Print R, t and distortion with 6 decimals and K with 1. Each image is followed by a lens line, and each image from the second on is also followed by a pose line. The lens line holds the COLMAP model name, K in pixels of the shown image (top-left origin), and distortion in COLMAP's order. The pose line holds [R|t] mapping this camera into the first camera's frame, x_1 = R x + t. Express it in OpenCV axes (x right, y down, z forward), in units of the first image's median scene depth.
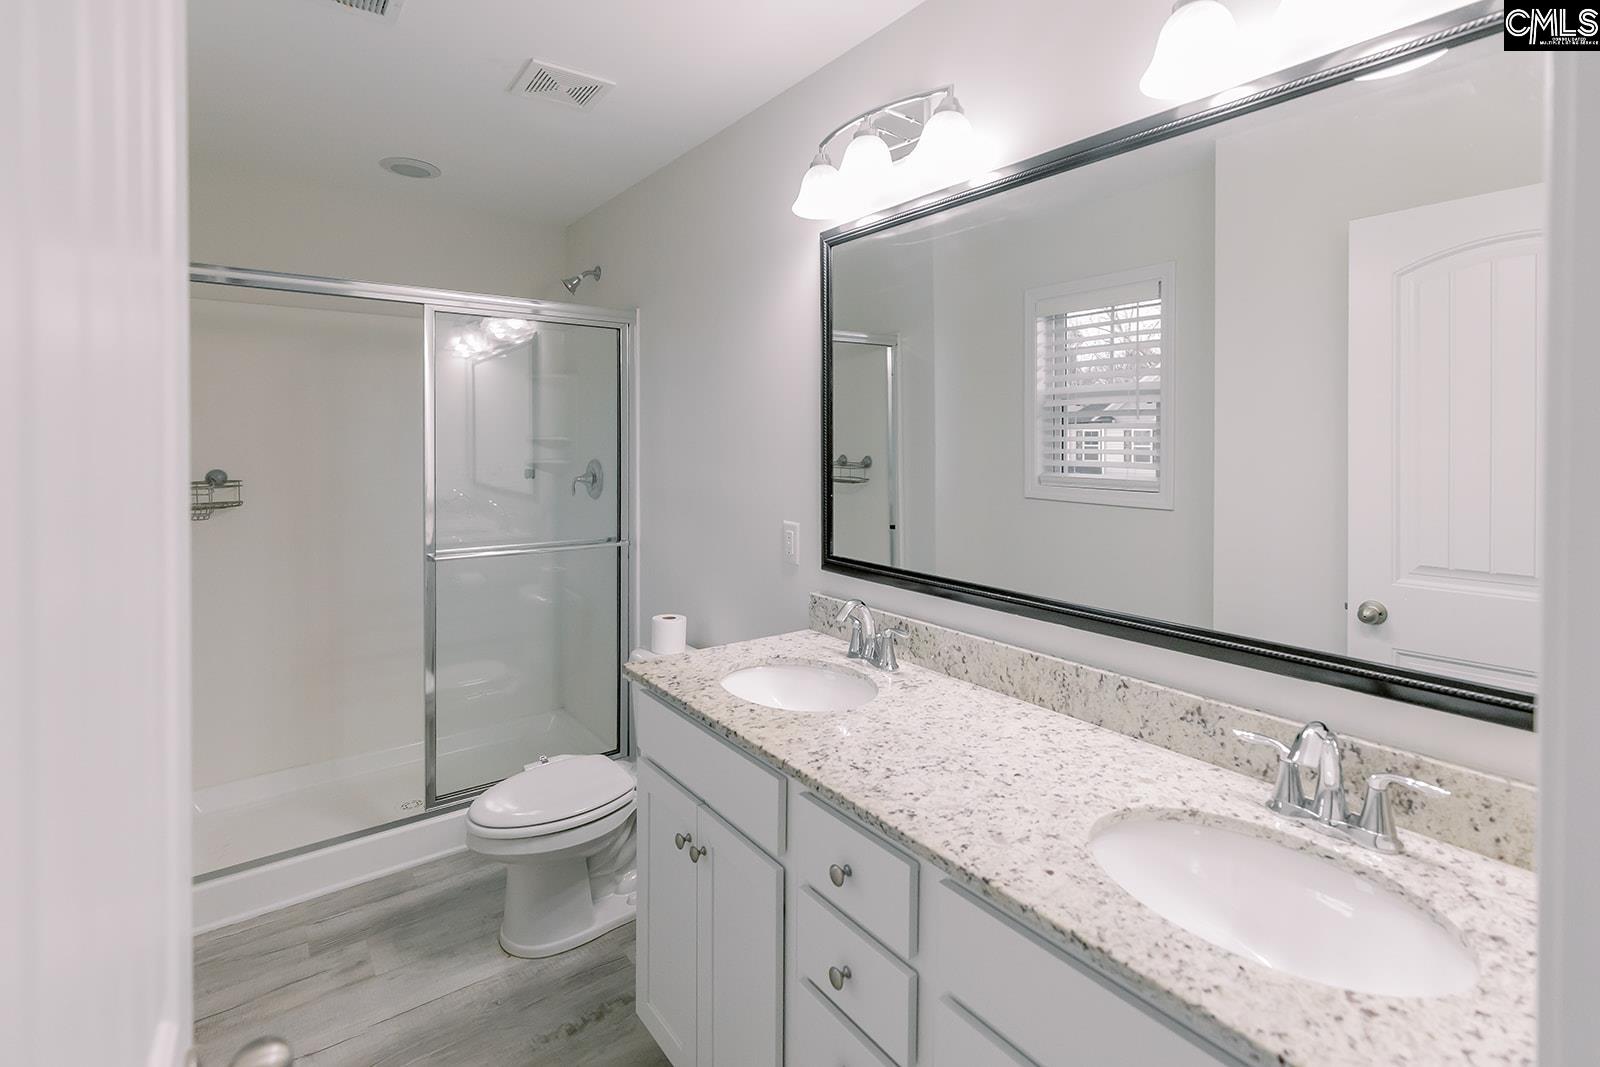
lens RADIAL K [[740.5, 0, 804.6], [0, 740.5, 464.3], [0, 0, 1]] dist [0.010495, 0.000055]
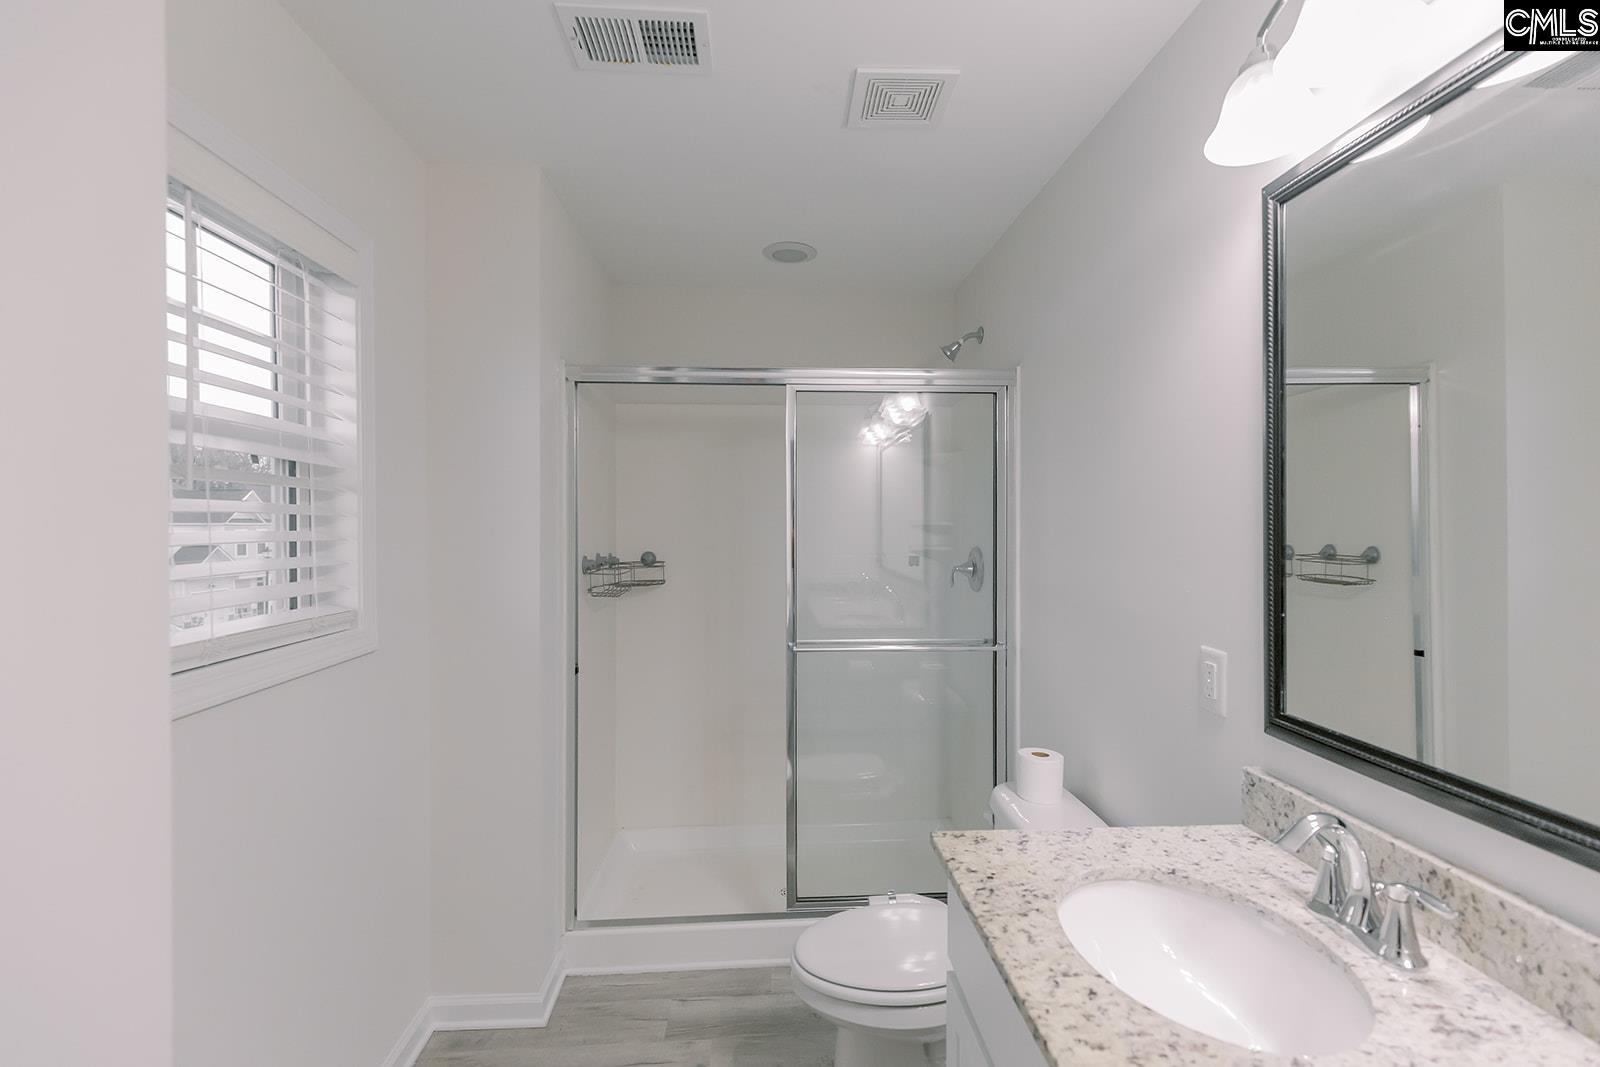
lens RADIAL K [[735.3, 0, 800.0], [0, 735.3, 533.5], [0, 0, 1]] dist [0.005776, -0.000094]
pose [[0.835064, 0.003365, -0.550142, 0.034654], [-0.015174, 0.999742, -0.016916, -0.007380], [0.549943, 0.022474, 0.834900, 0.254095]]
